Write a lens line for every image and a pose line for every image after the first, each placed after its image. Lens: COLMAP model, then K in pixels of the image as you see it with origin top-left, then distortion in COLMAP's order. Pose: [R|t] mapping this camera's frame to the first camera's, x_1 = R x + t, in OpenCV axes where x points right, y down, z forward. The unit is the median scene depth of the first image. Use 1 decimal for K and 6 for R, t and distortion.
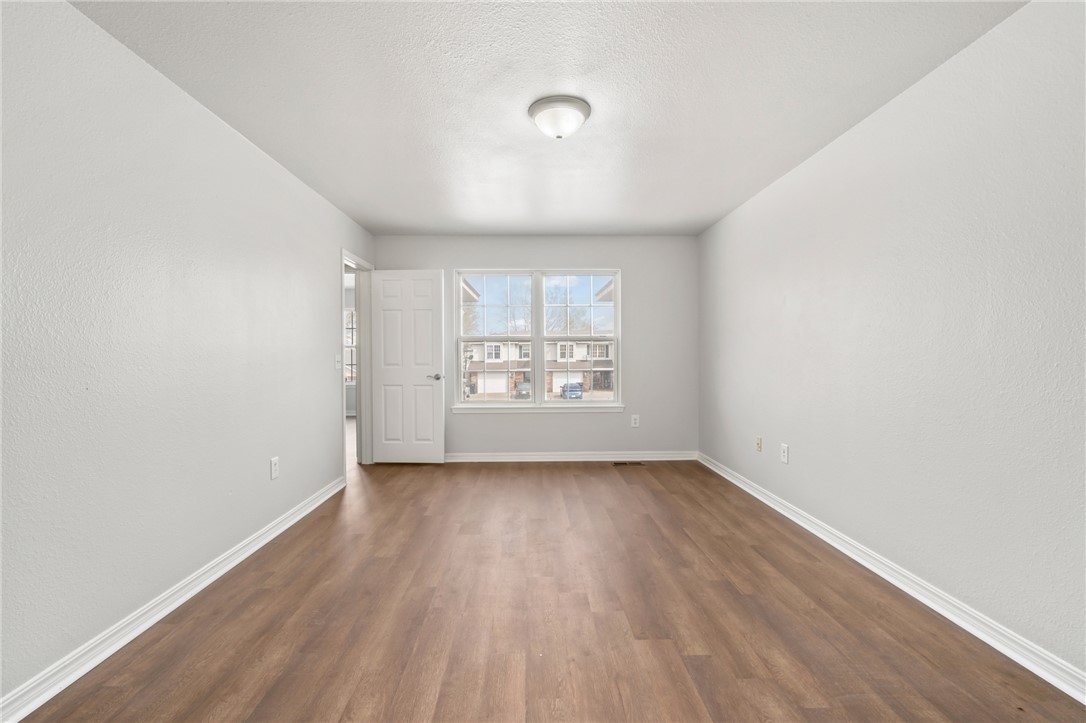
lens RADIAL K [[492.2, 0, 542.0], [0, 492.2, 362.1], [0, 0, 1]] dist [-0.003218, 0.000029]
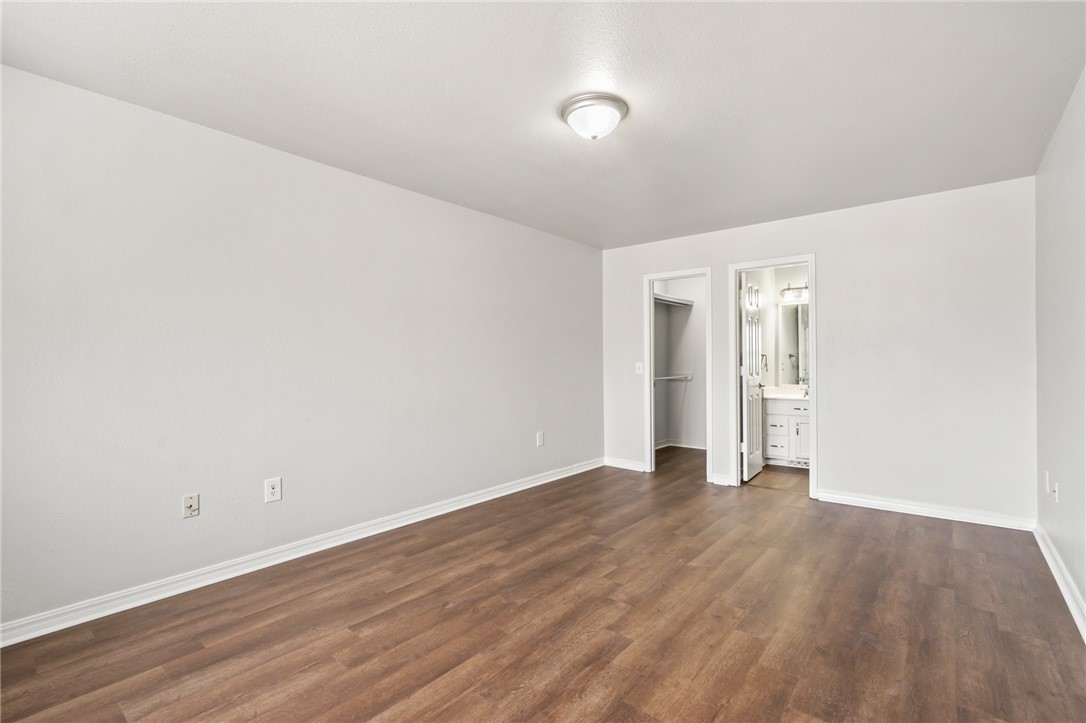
lens RADIAL K [[492.2, 0, 542.0], [0, 492.2, 362.1], [0, 0, 1]] dist [-0.003218, 0.000029]
pose [[-0.752878, 0.009784, 0.658088, -0.534994], [0.019712, 0.999776, 0.007688, -0.031283], [-0.657865, 0.018760, -0.752902, 1.873513]]
